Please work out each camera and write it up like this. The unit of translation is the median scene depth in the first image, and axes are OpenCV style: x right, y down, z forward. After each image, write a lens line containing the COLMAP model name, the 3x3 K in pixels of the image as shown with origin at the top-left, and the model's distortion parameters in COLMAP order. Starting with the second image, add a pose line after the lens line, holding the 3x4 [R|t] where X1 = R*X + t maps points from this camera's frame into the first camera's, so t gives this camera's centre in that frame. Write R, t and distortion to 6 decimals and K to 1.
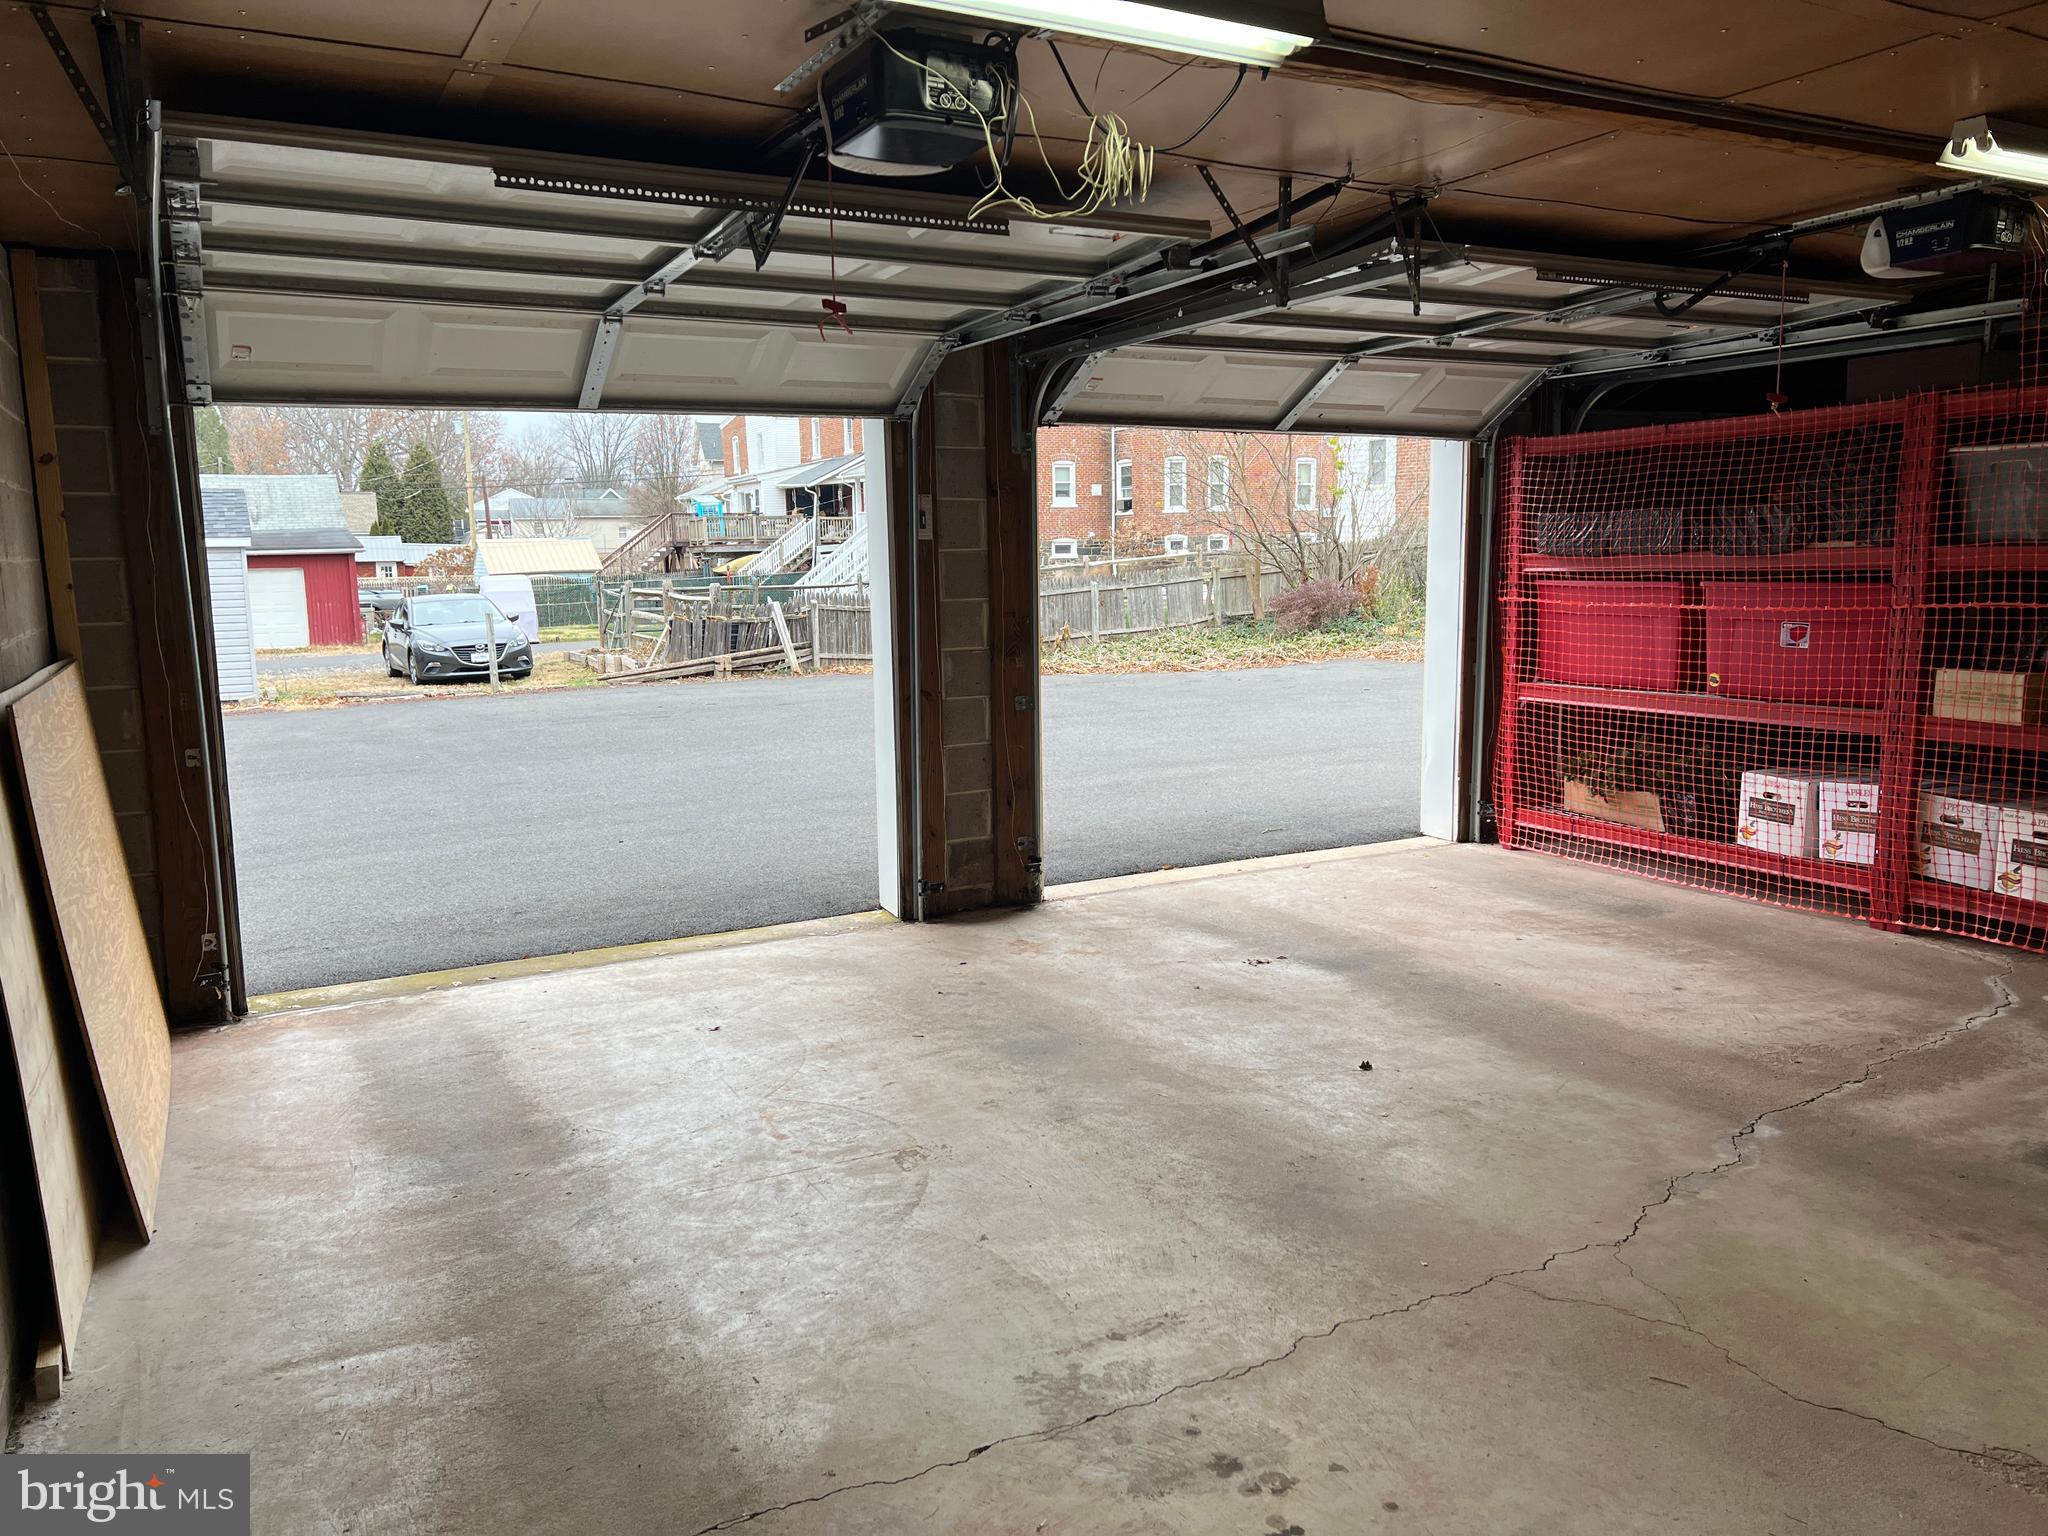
lens RADIAL K [[1529.9, 0, 1033.4], [0, 1529.9, 770.2], [0, 0, 1]] dist [0.066437, -0.073600]
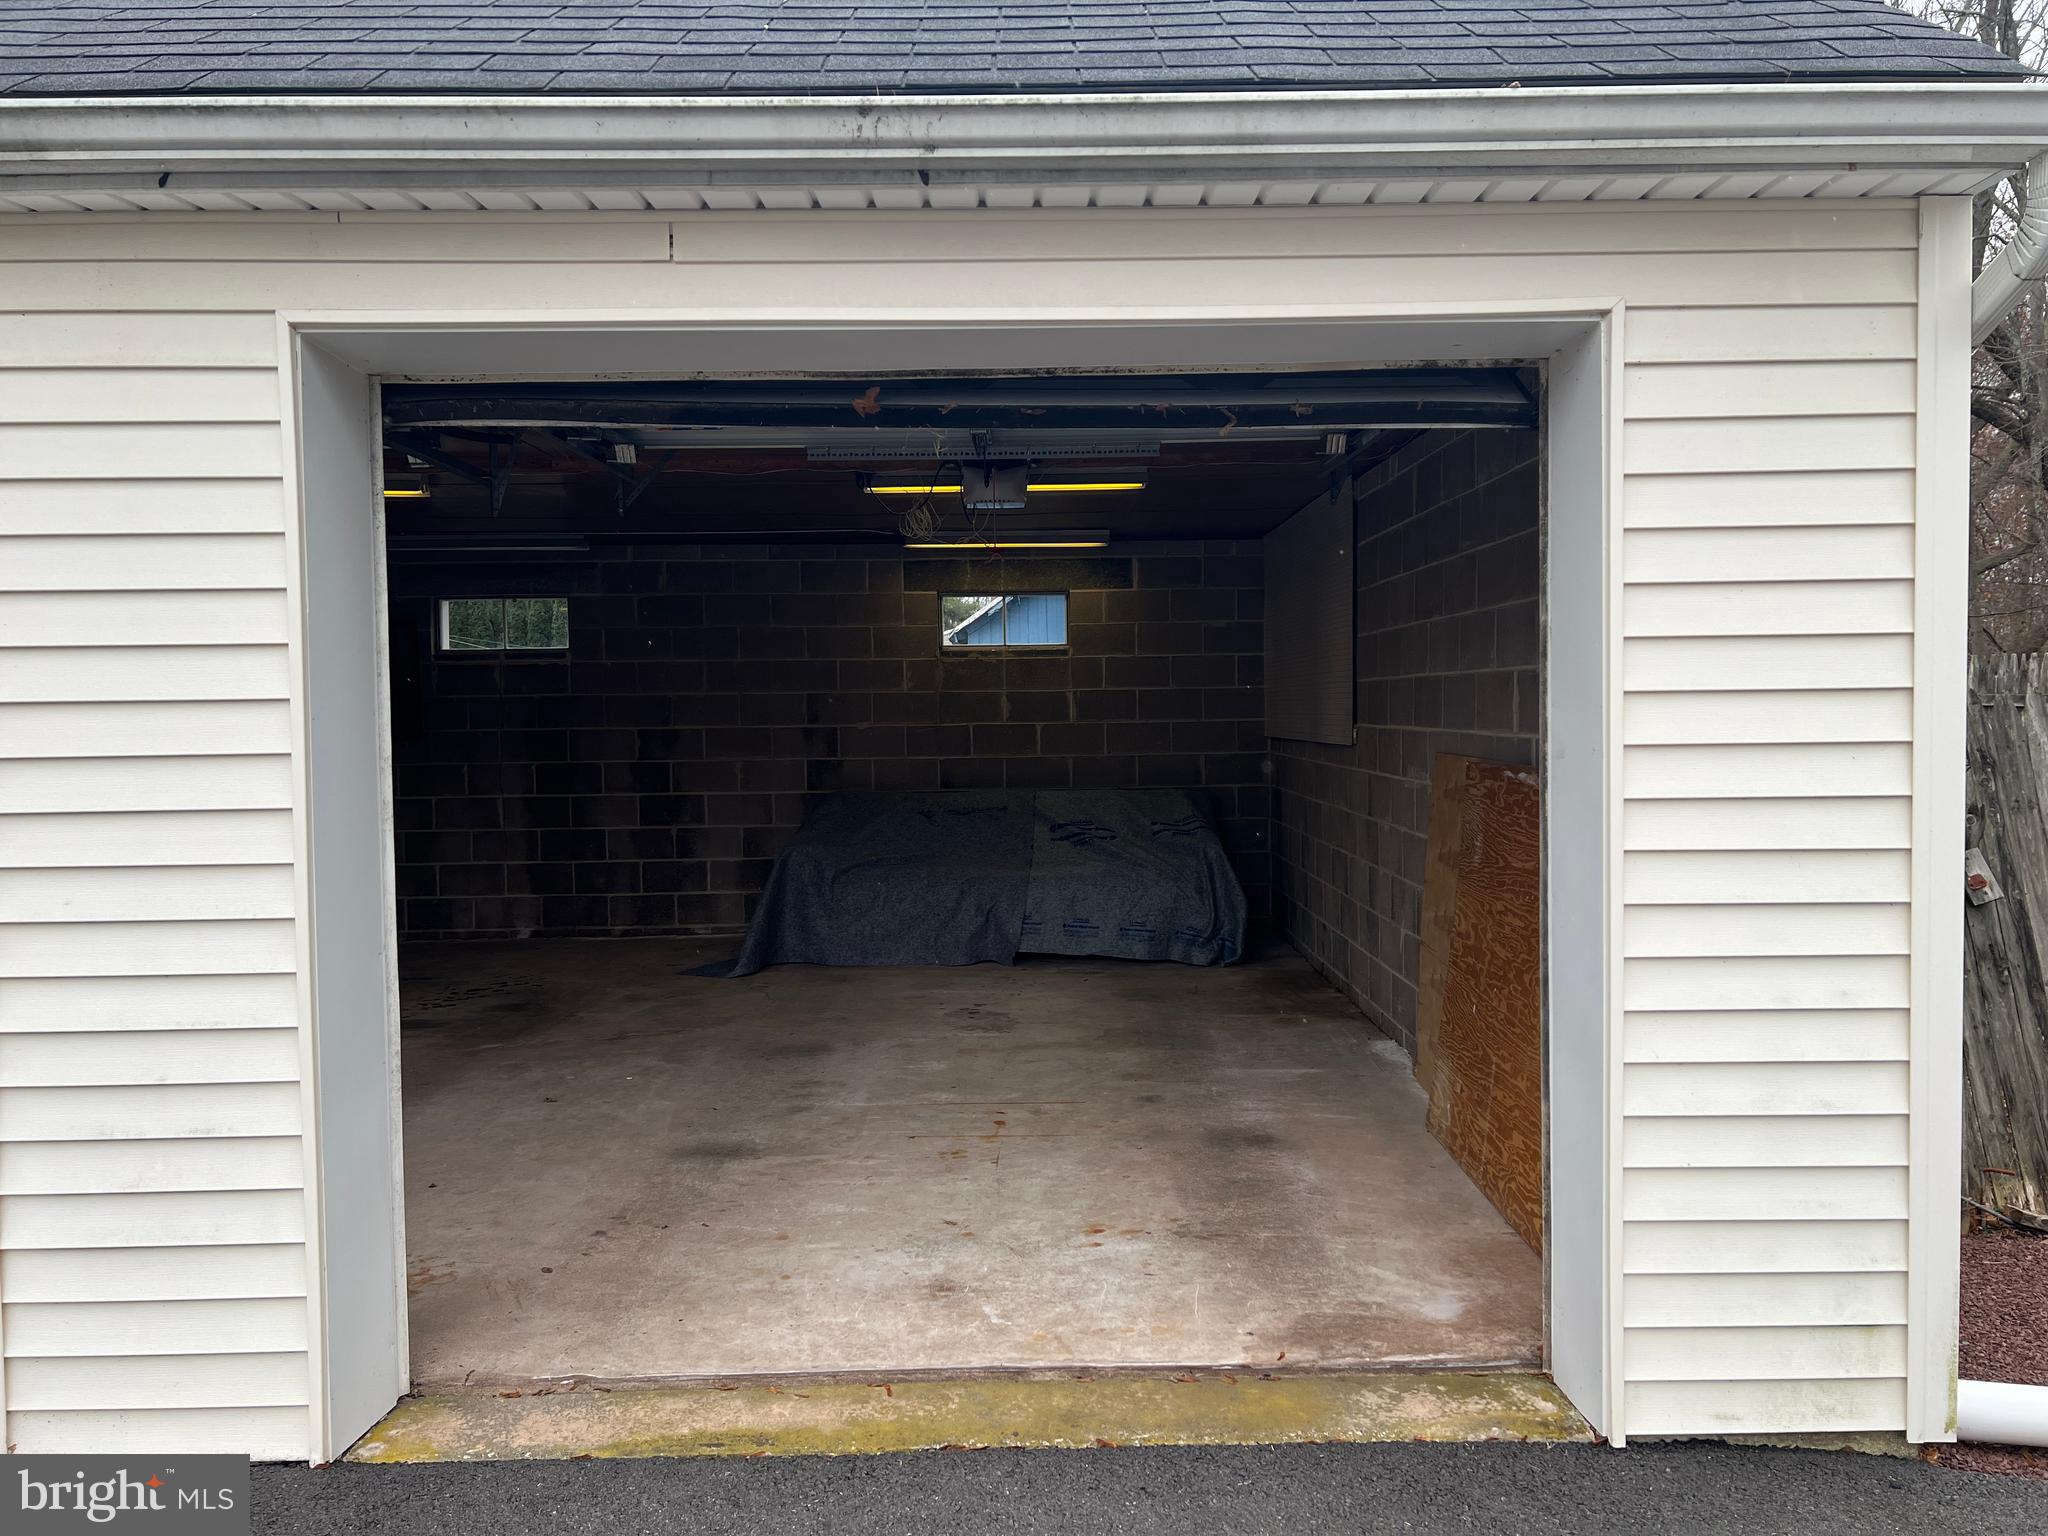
lens RADIAL K [[1529.9, 0, 1033.4], [0, 1529.9, 770.2], [0, 0, 1]] dist [0.066437, -0.073600]
pose [[-0.878993, 0.006560, 0.476789, -0.578121], [0.092657, 0.983196, 0.157292, -0.185484], [-0.467745, 0.182437, -0.864830, 1.472534]]
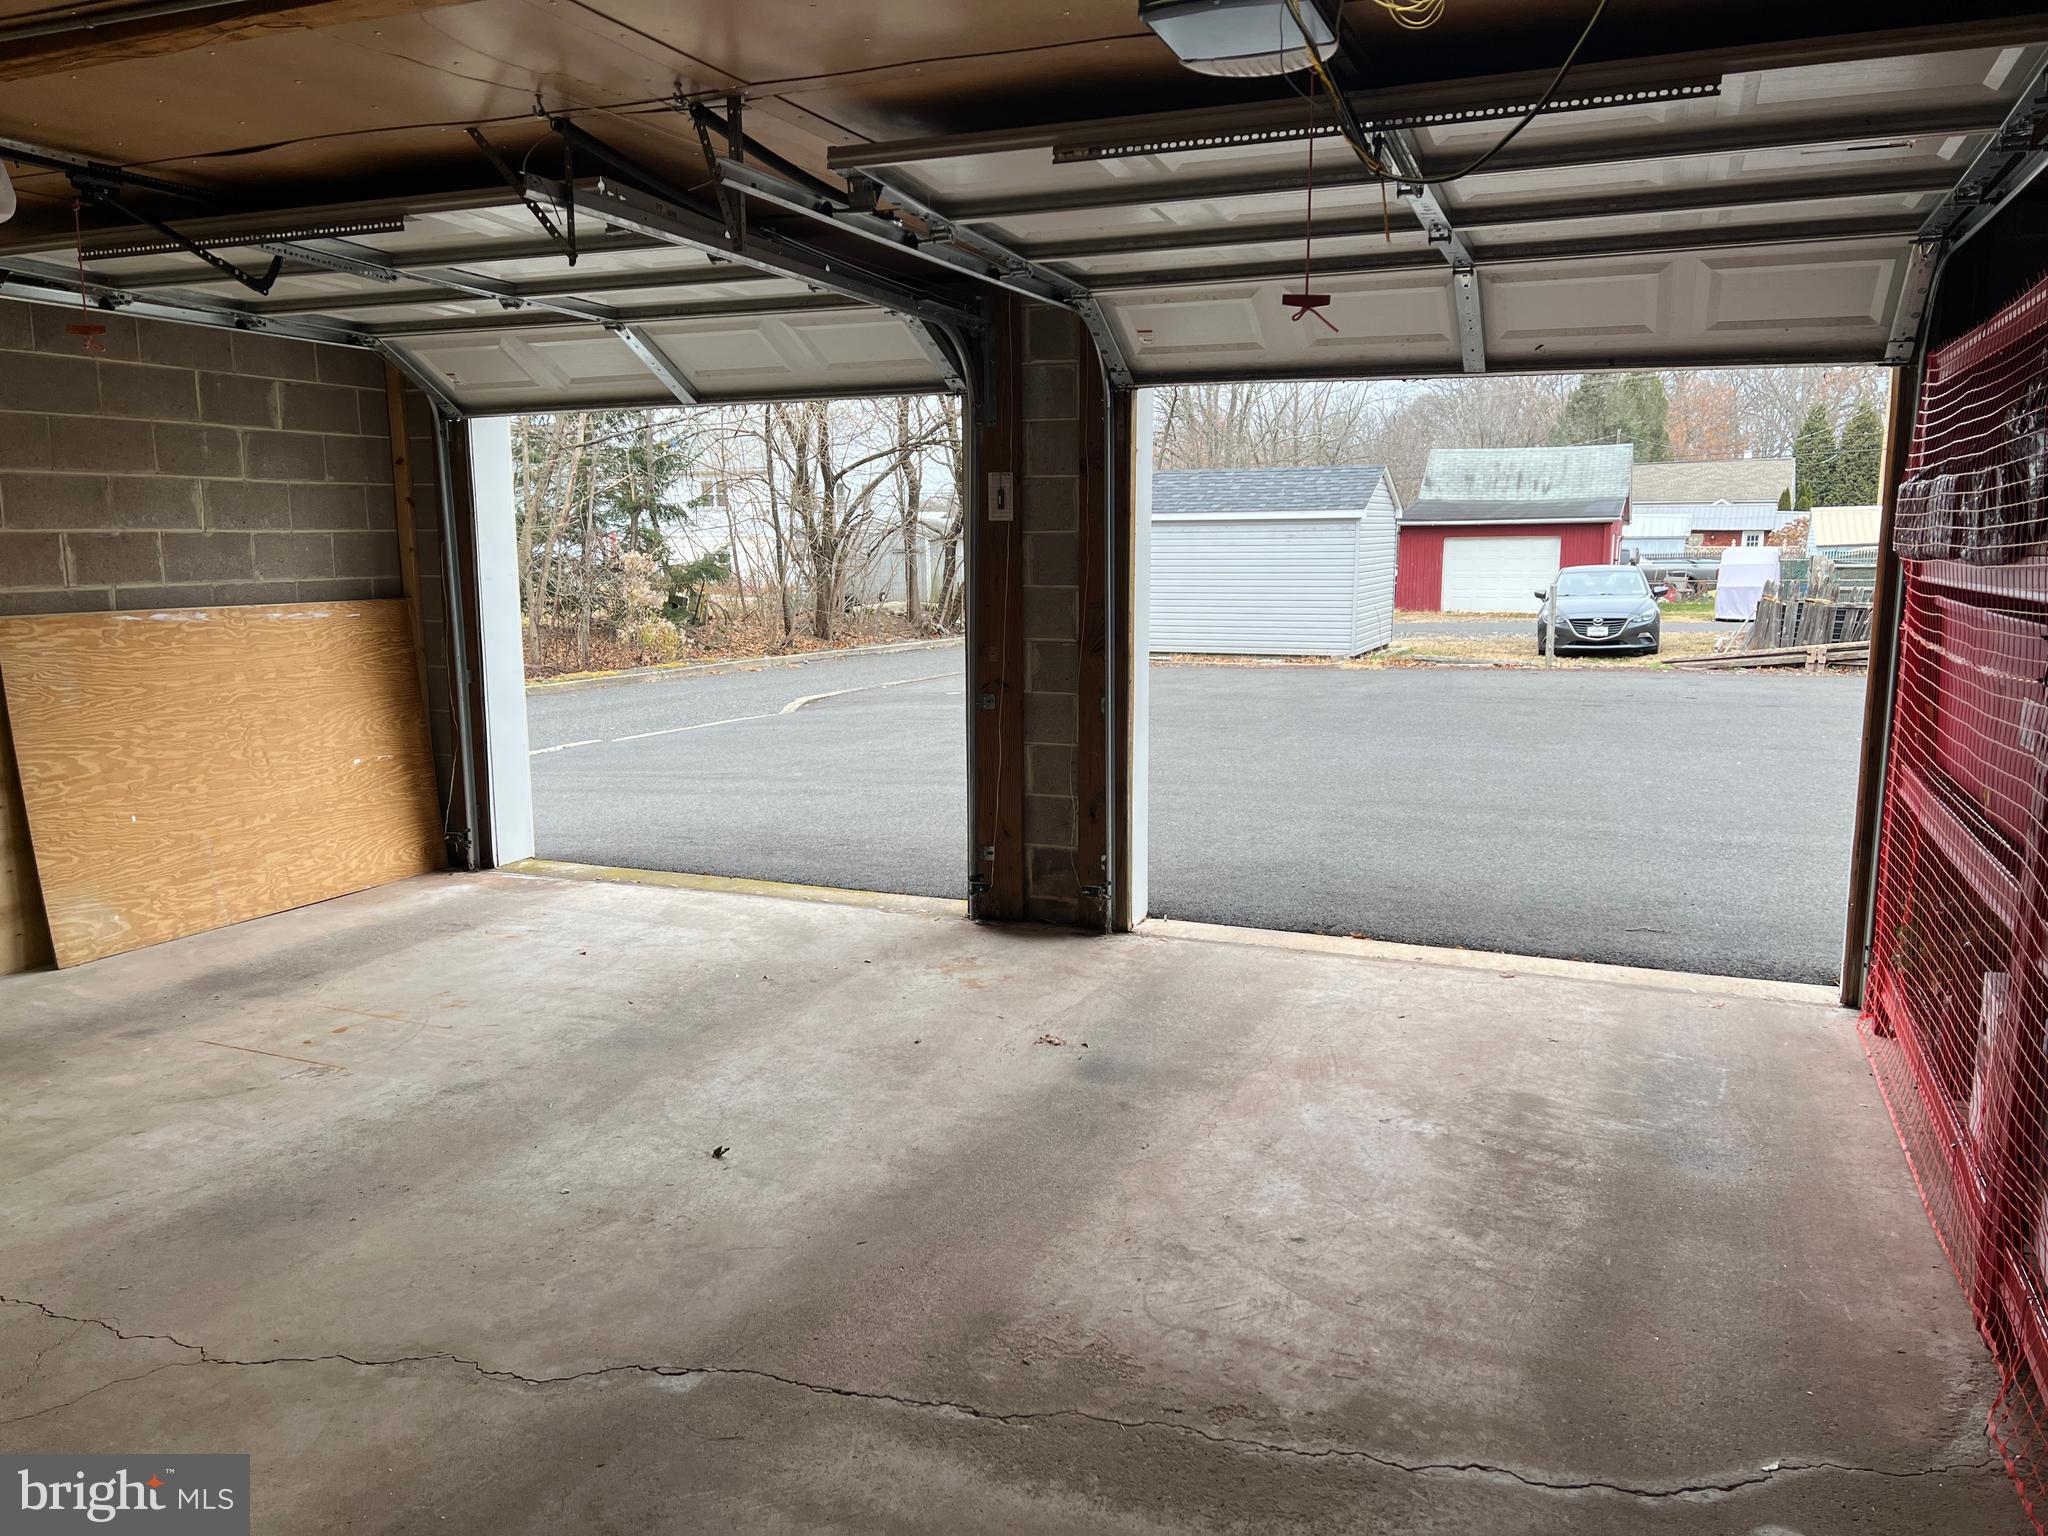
lens RADIAL K [[1529.9, 0, 1033.4], [0, 1529.9, 770.2], [0, 0, 1]] dist [0.066437, -0.073600]
pose [[0.626481, 0.133714, -0.767882, 0.750445], [-0.117551, 0.990115, 0.076507, -0.079959], [0.770522, 0.042335, 0.636006, 0.464936]]
